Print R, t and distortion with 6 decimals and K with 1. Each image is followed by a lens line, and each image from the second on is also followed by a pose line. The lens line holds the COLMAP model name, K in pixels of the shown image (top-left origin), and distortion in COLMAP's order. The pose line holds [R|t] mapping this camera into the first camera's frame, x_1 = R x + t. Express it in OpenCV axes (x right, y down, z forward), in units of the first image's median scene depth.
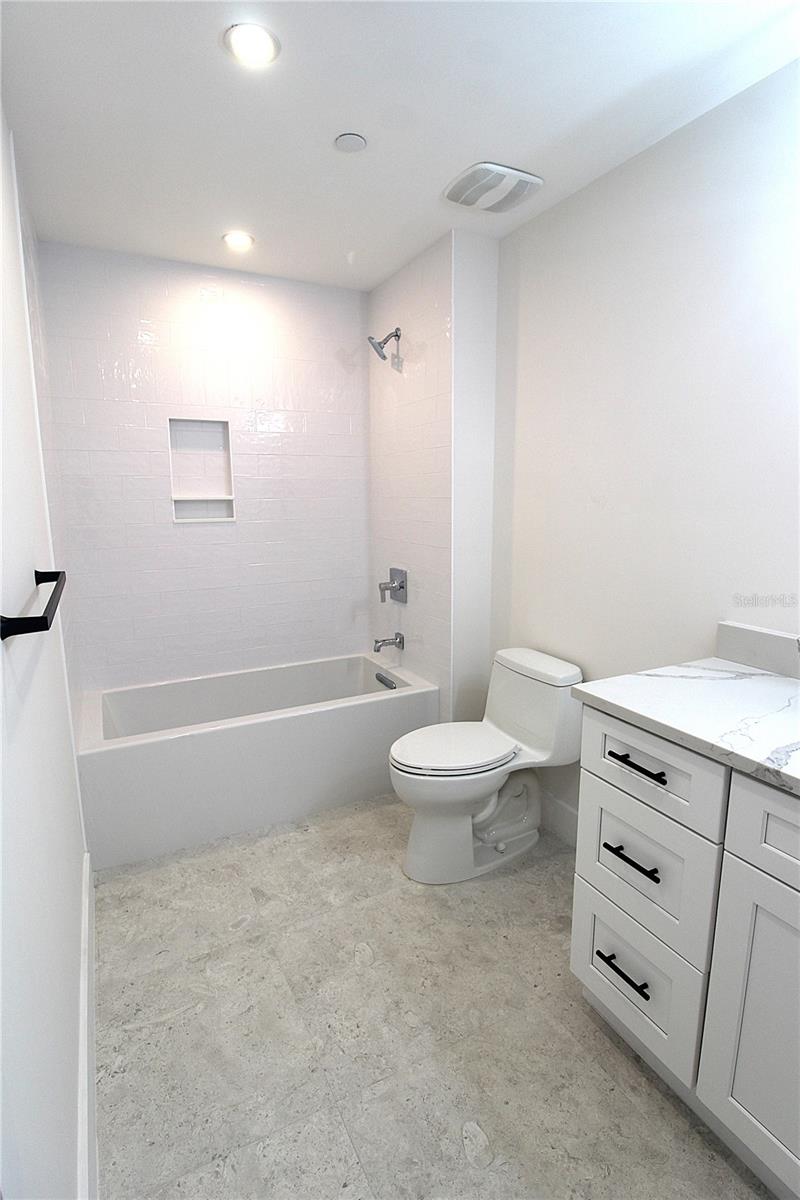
lens RADIAL K [[574.4, 0, 402.7], [0, 574.4, 600.1], [0, 0, 1]] dist [-0.004378, -0.000698]
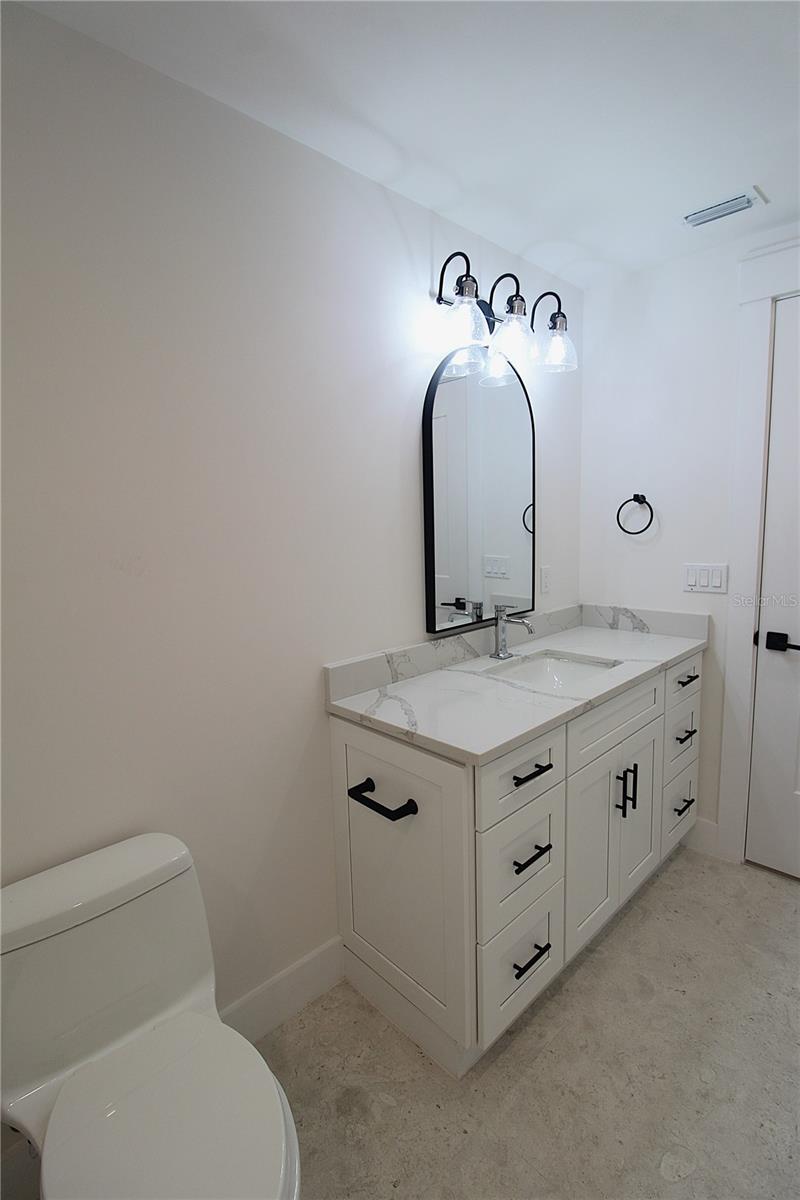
lens RADIAL K [[563.3, 0, 408.4], [0, 563.3, 601.8], [0, 0, 1]] dist [-0.021961, -0.001406]
pose [[-0.285145, -0.126478, 0.950103, -0.475285], [0.209969, 0.958936, 0.190670, -0.268529], [-0.935203, 0.253861, -0.246879, 1.273817]]
